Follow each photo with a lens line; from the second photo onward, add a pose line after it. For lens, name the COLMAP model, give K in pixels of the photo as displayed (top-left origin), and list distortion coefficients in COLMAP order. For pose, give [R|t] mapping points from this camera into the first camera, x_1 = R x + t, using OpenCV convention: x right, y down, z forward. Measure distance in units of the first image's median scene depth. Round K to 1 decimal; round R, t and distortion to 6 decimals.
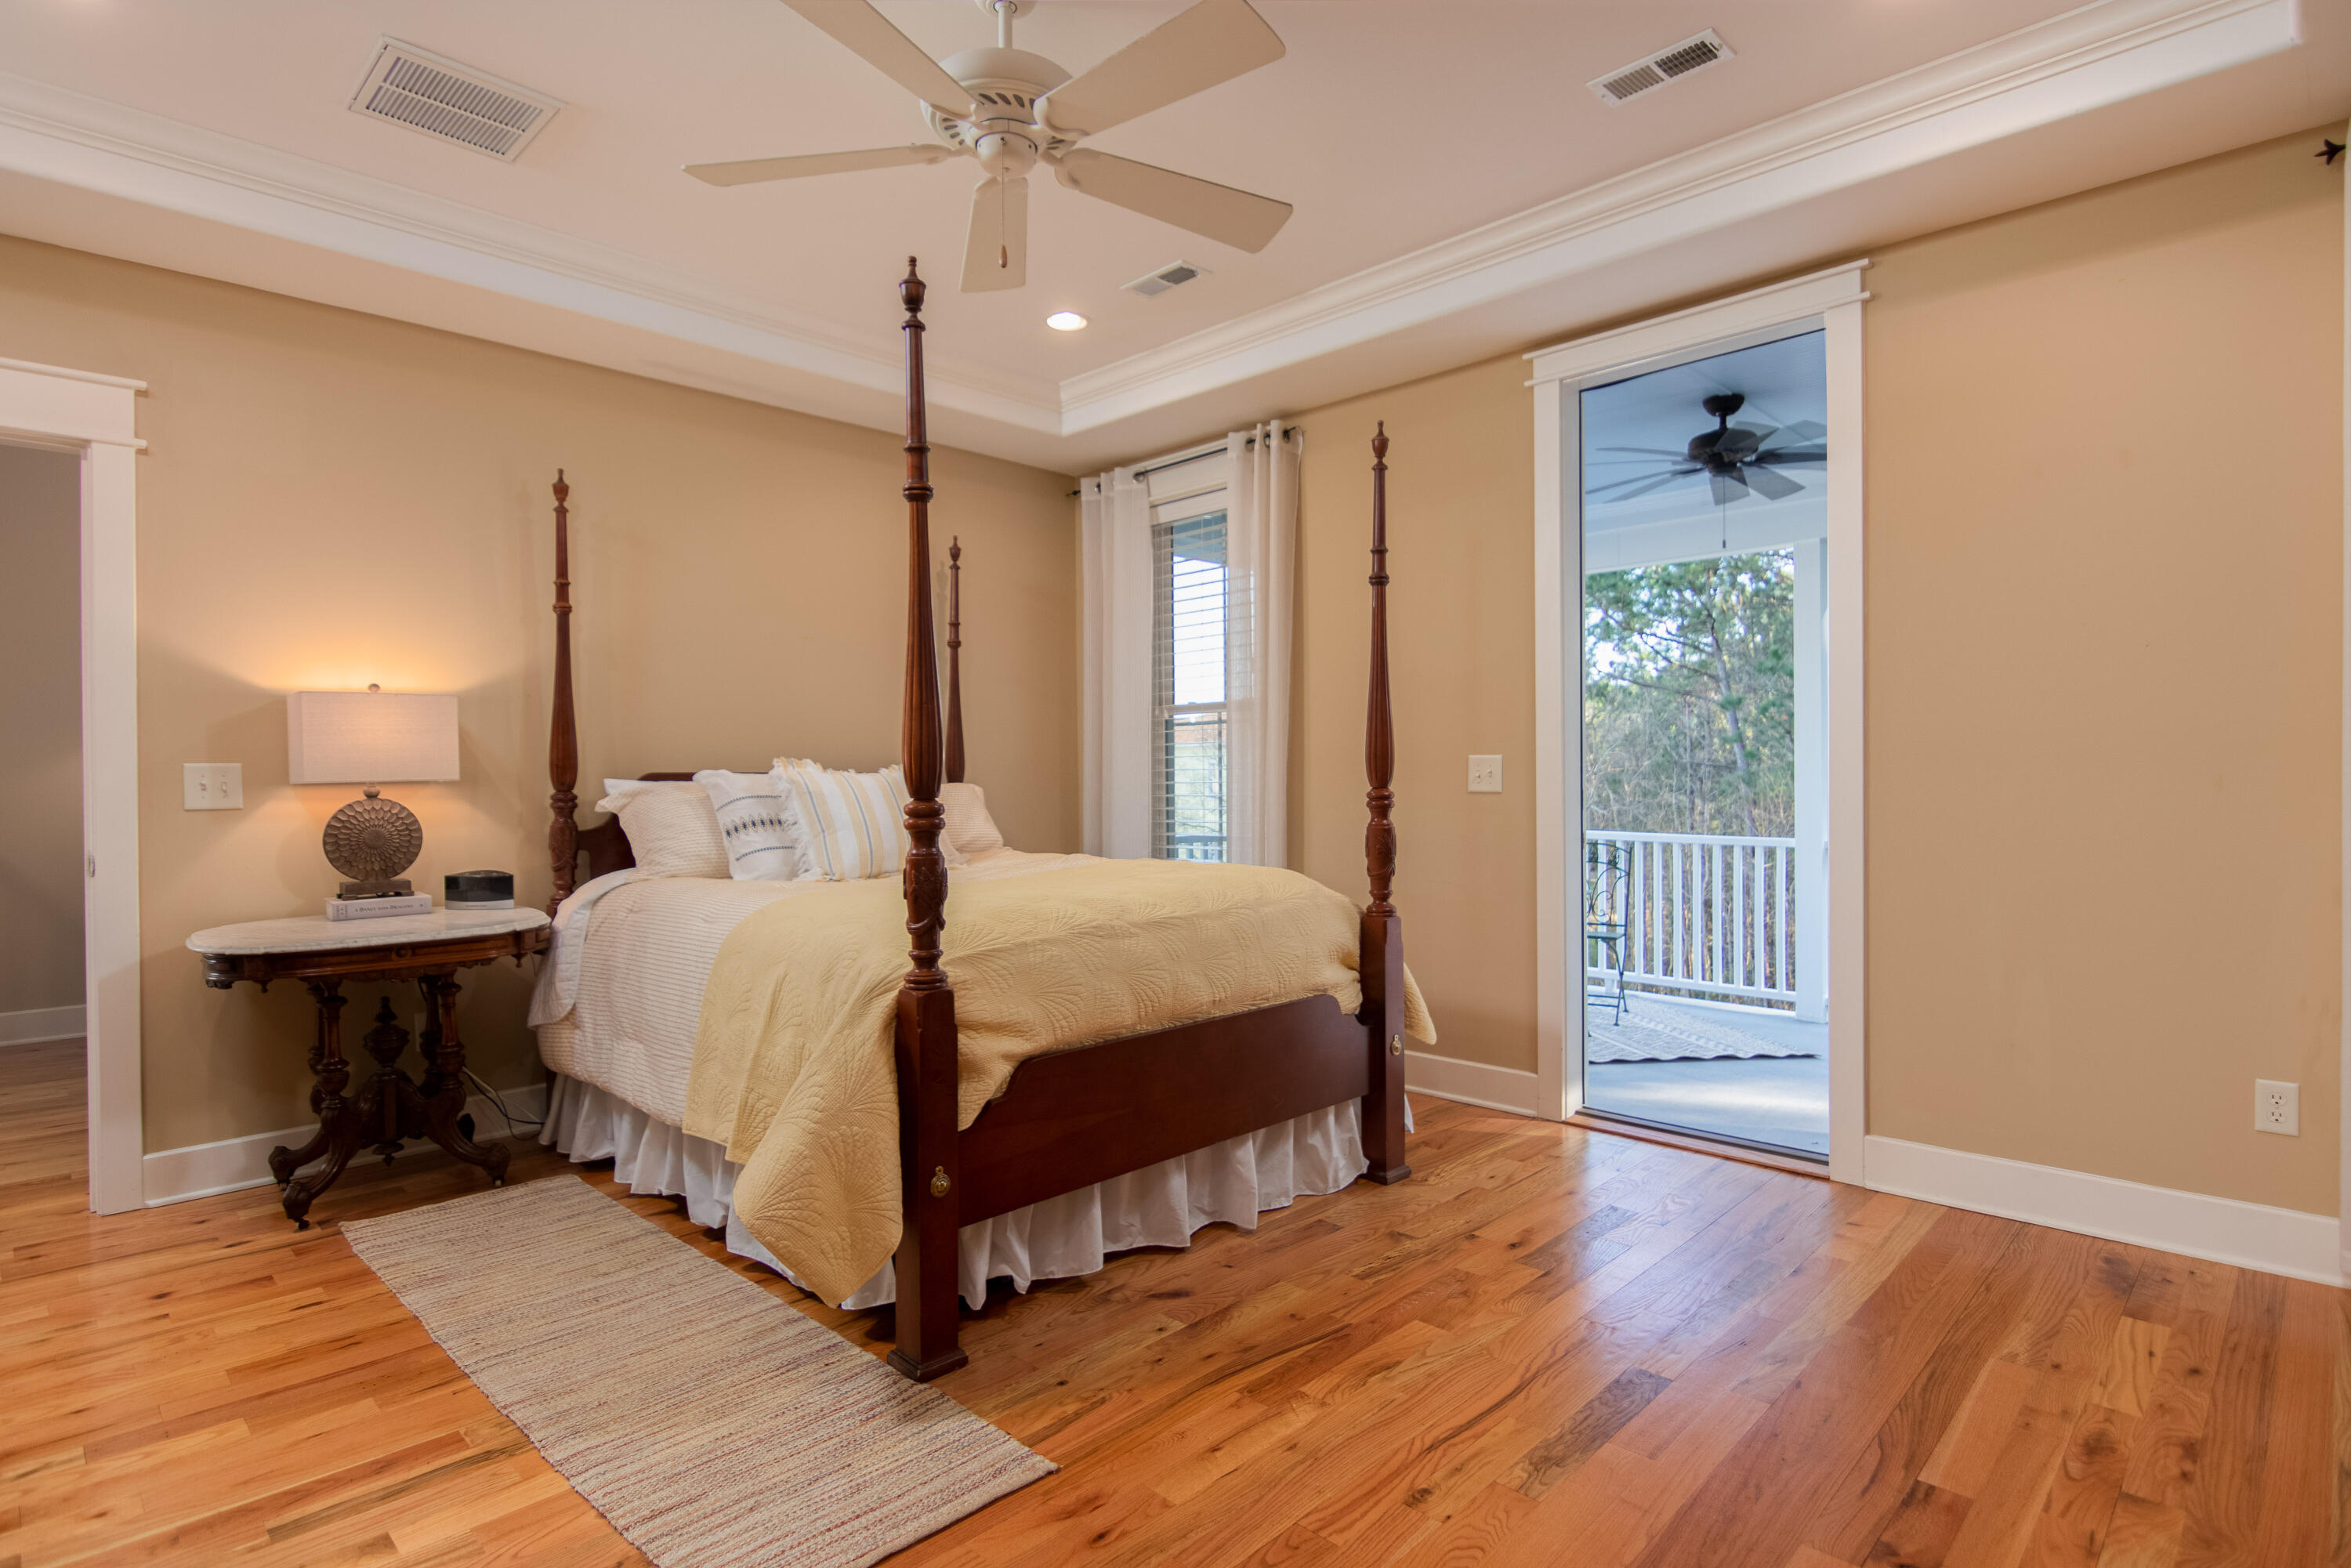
lens RADIAL K [[1213.9, 0, 1173.4], [0, 1213.9, 783.1], [0, 0, 1]] dist [0.001610, -0.010962]
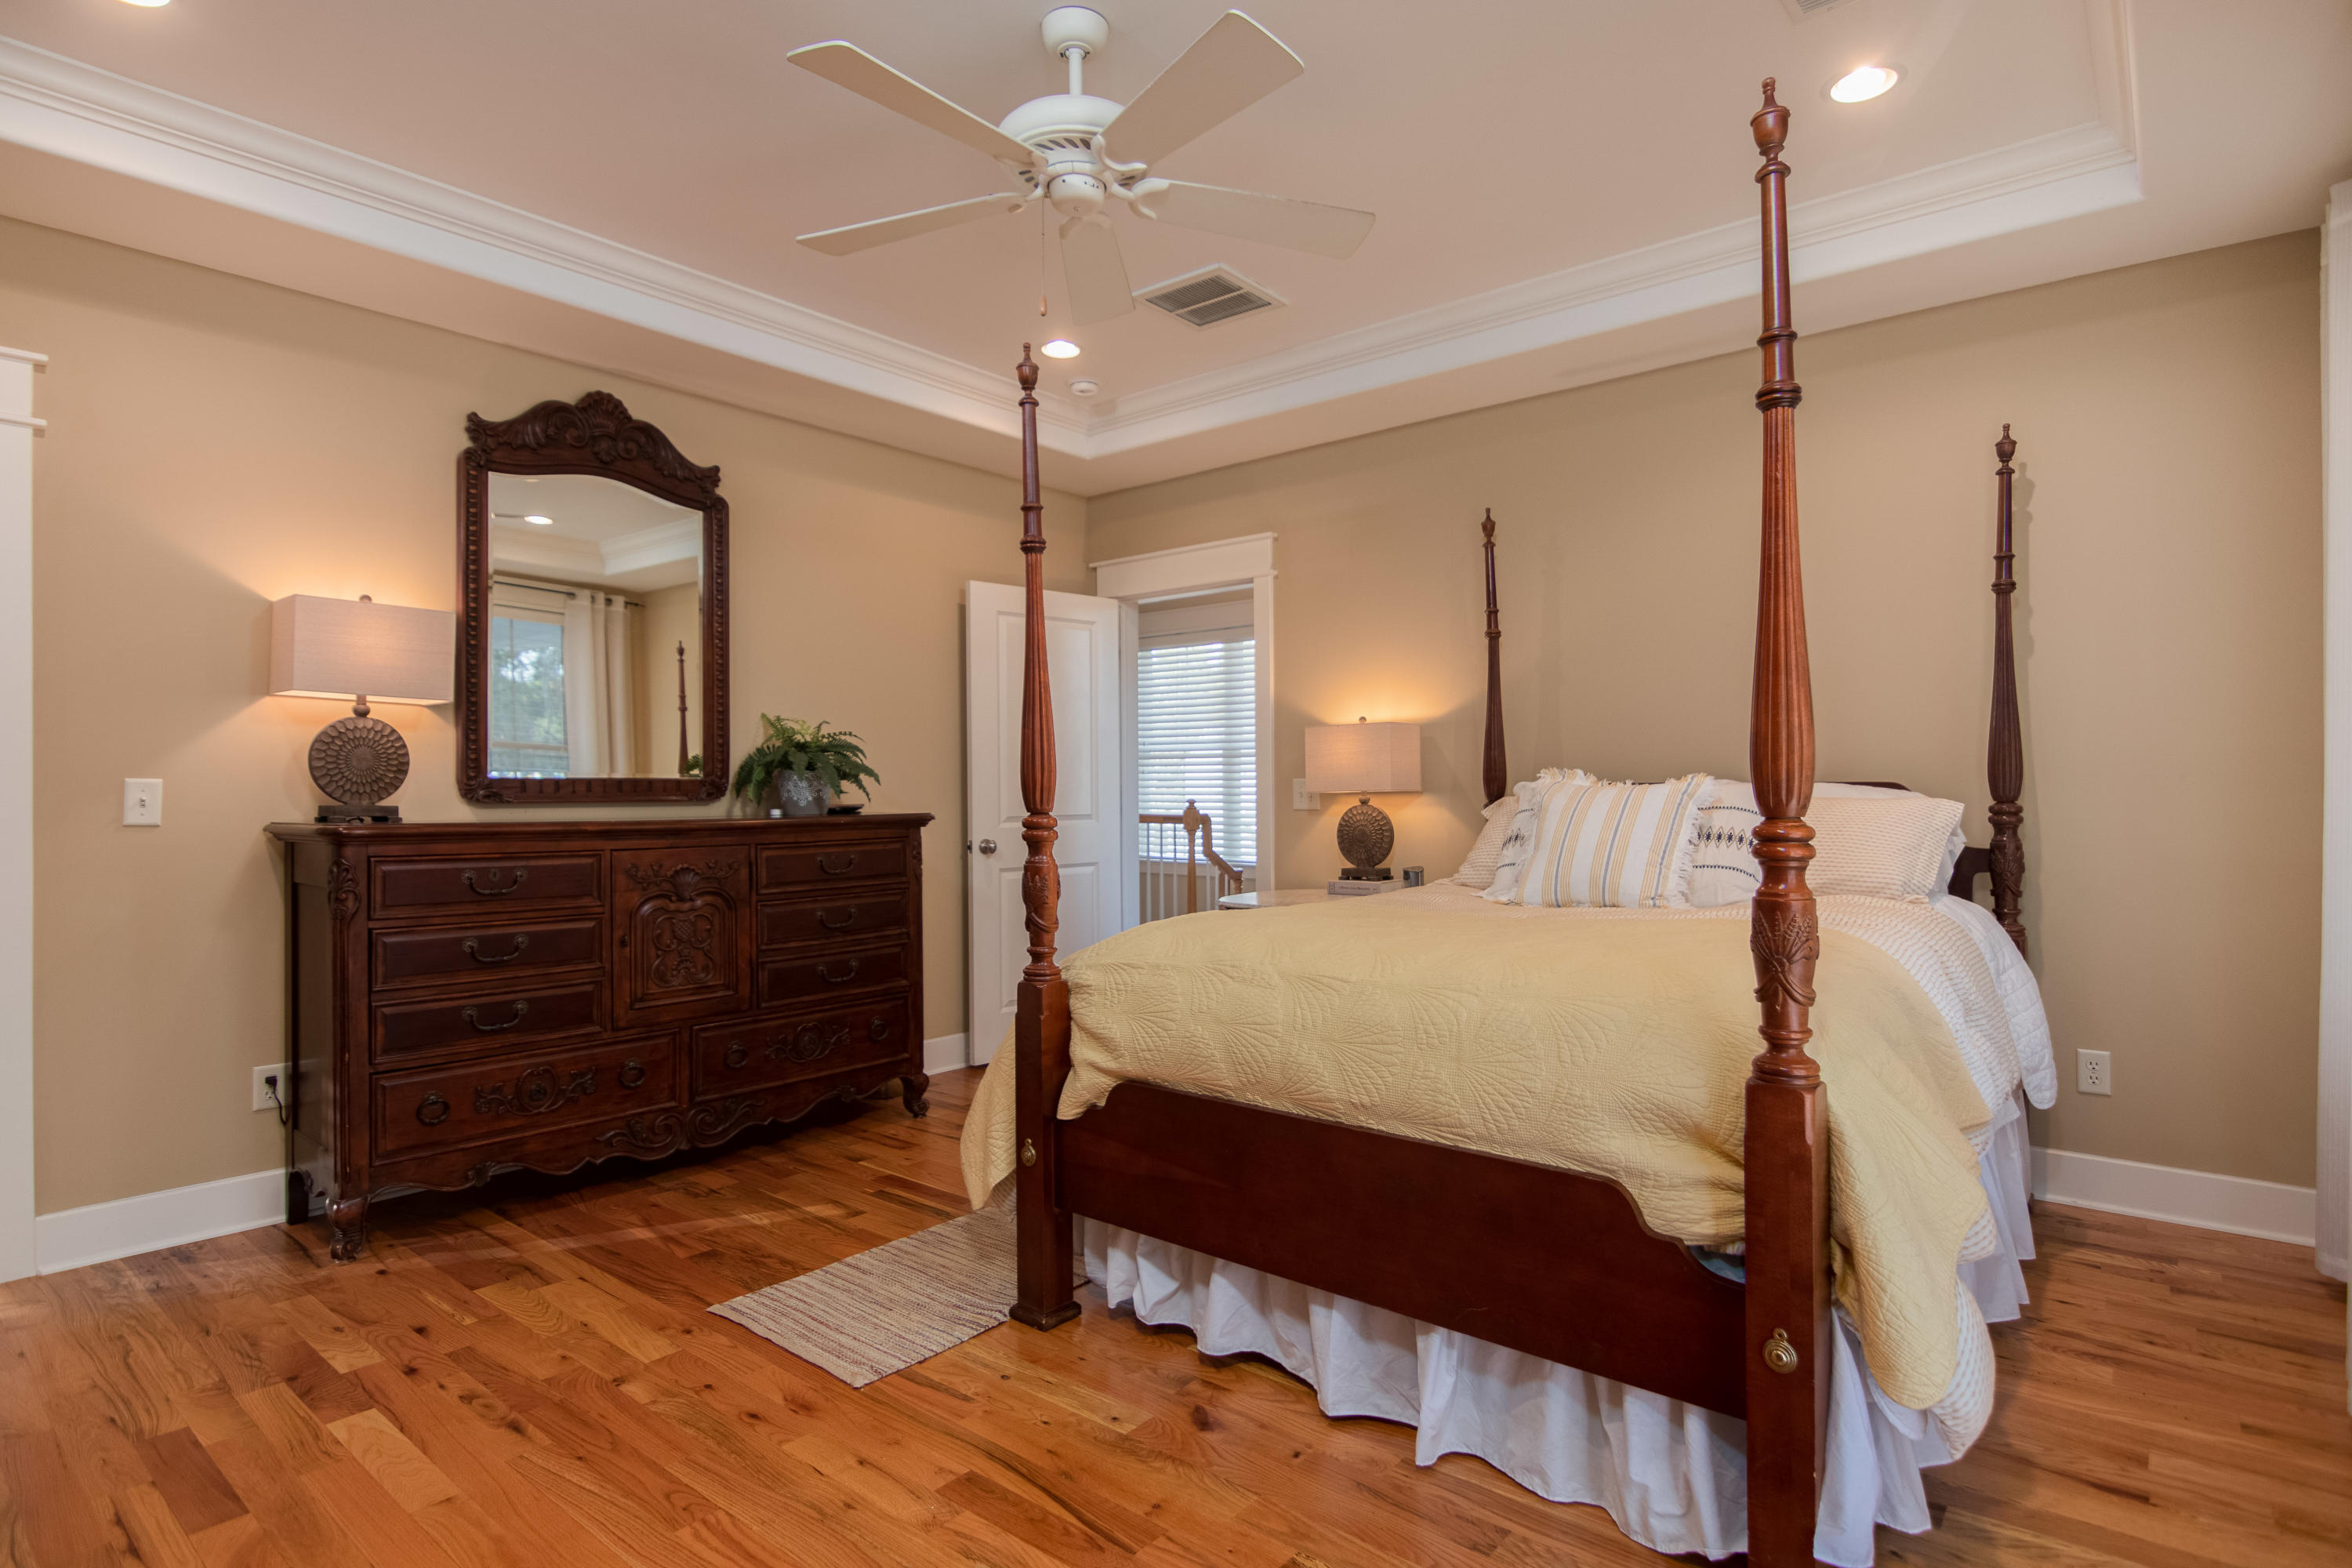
lens RADIAL K [[1214.5, 0, 1175.7], [0, 1214.5, 785.7], [0, 0, 1]] dist [0.001610, -0.010962]
pose [[0.072451, 0.001009, -0.997371, 0.682129], [-0.000232, 0.999999, 0.000995, -0.009933], [0.997372, 0.000159, 0.072451, 0.763036]]
